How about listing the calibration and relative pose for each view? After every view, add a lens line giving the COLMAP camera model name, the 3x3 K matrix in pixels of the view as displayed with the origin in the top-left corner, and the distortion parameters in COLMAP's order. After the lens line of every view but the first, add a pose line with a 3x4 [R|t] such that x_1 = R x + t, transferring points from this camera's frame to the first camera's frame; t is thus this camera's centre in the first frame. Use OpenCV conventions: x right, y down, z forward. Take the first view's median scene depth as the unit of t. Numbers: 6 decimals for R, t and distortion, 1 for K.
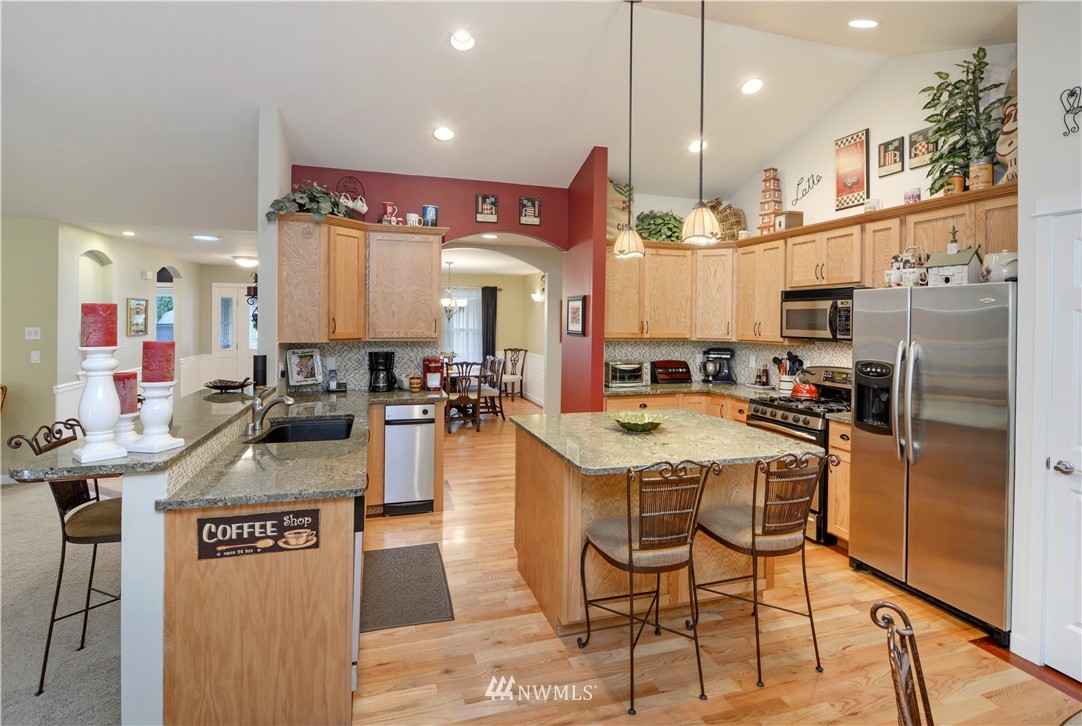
lens RADIAL K [[546.9, 0, 540.9], [0, 546.9, 316.2], [0, 0, 1]] dist [-0.004314, -0.001007]
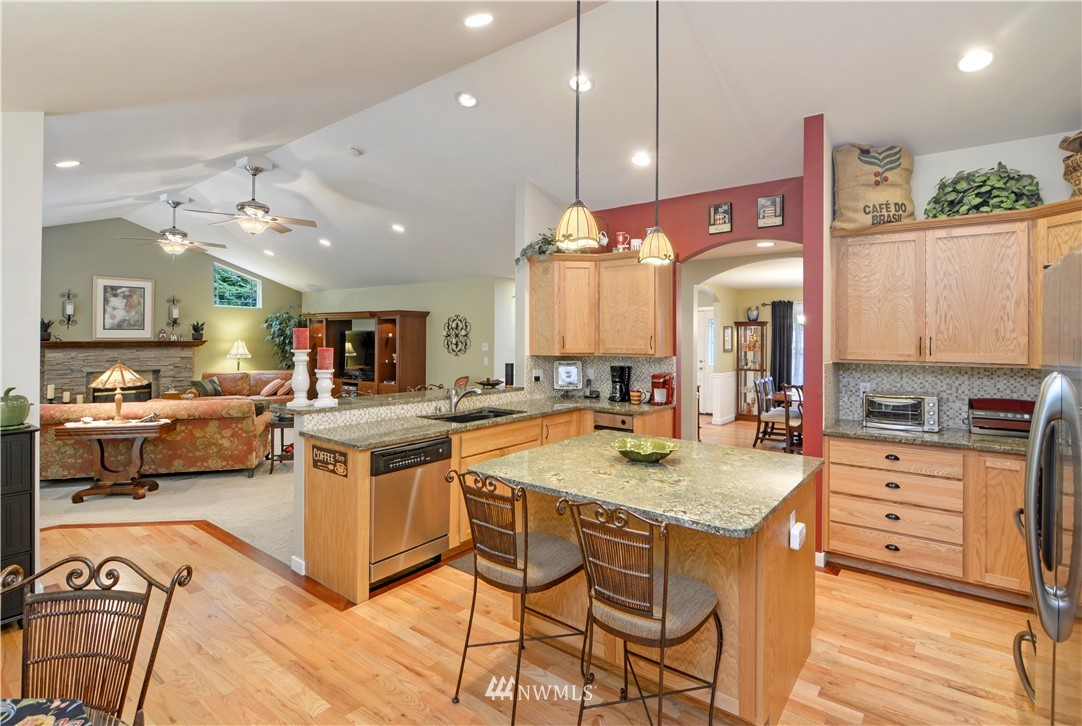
lens RADIAL K [[531.7, 0, 541.4], [0, 531.7, 331.4], [0, 0, 1]] dist [-0.000033, -0.000292]
pose [[0.570527, -0.015185, -0.821138, 0.539124], [0.006442, 0.999881, -0.014015, 0.009380], [0.821253, 0.002706, 0.570557, 0.258613]]
